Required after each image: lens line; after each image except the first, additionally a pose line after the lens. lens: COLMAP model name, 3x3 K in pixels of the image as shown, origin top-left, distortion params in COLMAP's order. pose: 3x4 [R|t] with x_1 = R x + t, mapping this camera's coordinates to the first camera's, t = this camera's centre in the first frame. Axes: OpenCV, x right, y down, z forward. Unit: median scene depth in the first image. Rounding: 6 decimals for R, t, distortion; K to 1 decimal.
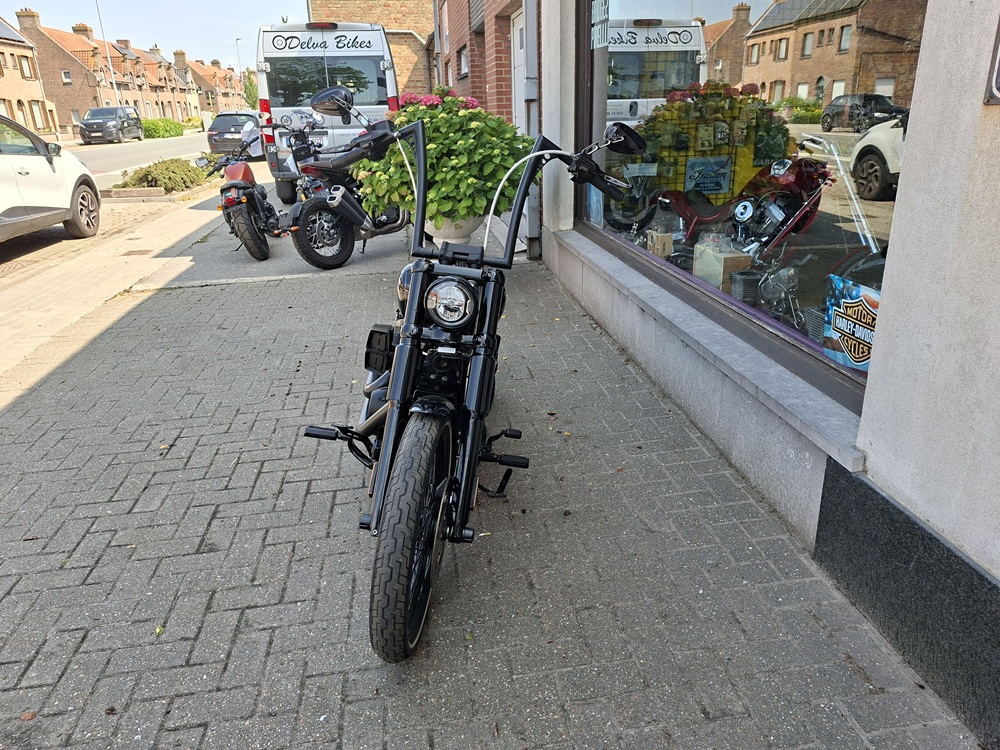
lens RADIAL K [[698.2, 0, 510.5], [0, 698.2, 373.2], [0, 0, 1]] dist [0.119850, -0.131798]
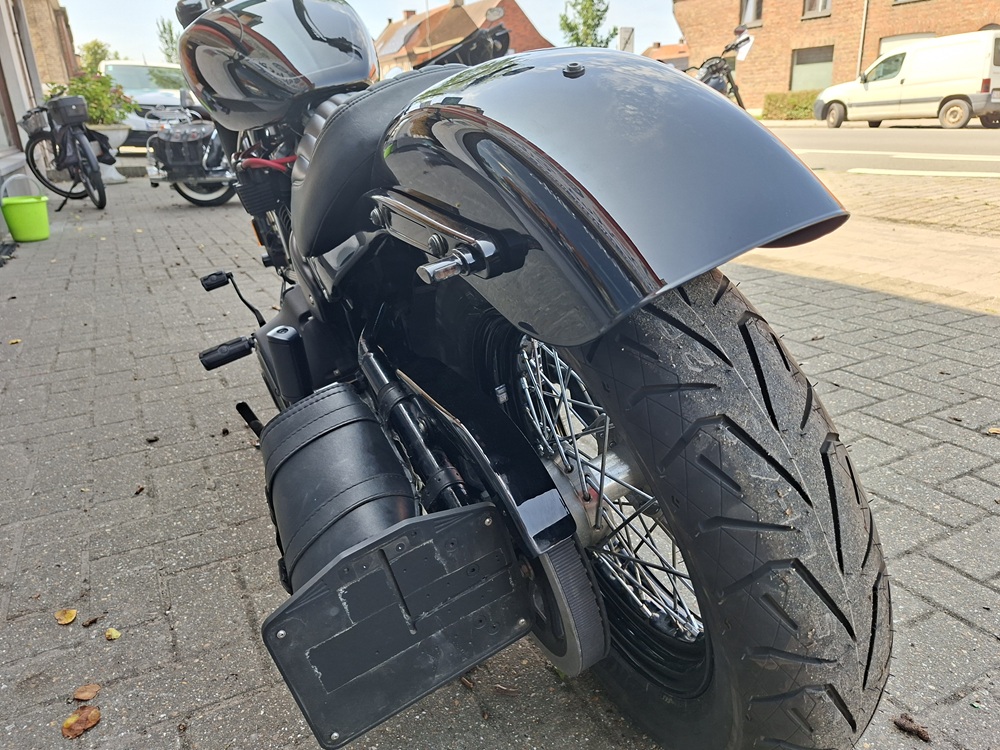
lens RADIAL K [[711.4, 0, 507.9], [0, 711.4, 374.4], [0, 0, 1]] dist [0.039433, -0.043771]
pose [[-0.939790, 0.174333, -0.293942, -0.022295], [-0.059850, 0.762857, 0.643791, -0.150160], [0.336470, 0.622621, -0.706492, 0.813123]]
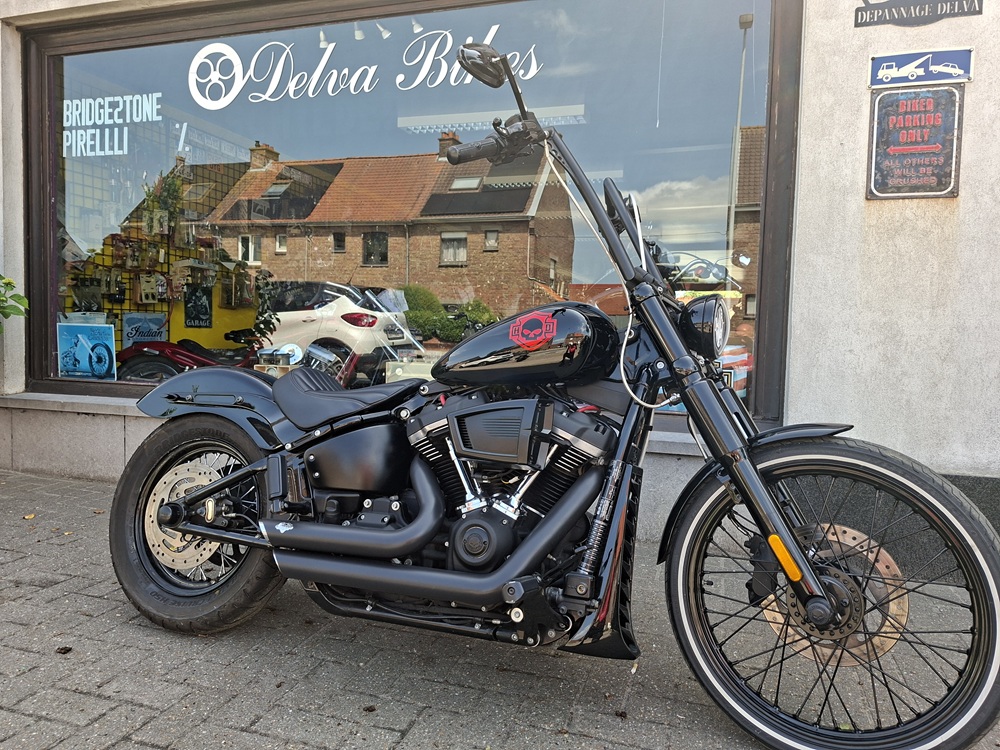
lens RADIAL K [[718.5, 0, 514.4], [0, 718.5, 368.8], [0, 0, 1]] dist [0.010322, 0.000803]
pose [[0.440190, -0.007083, 0.897877, -0.394654], [0.281495, 0.950647, -0.130506, -0.001065], [-0.852639, 0.310195, 0.420459, 0.350524]]
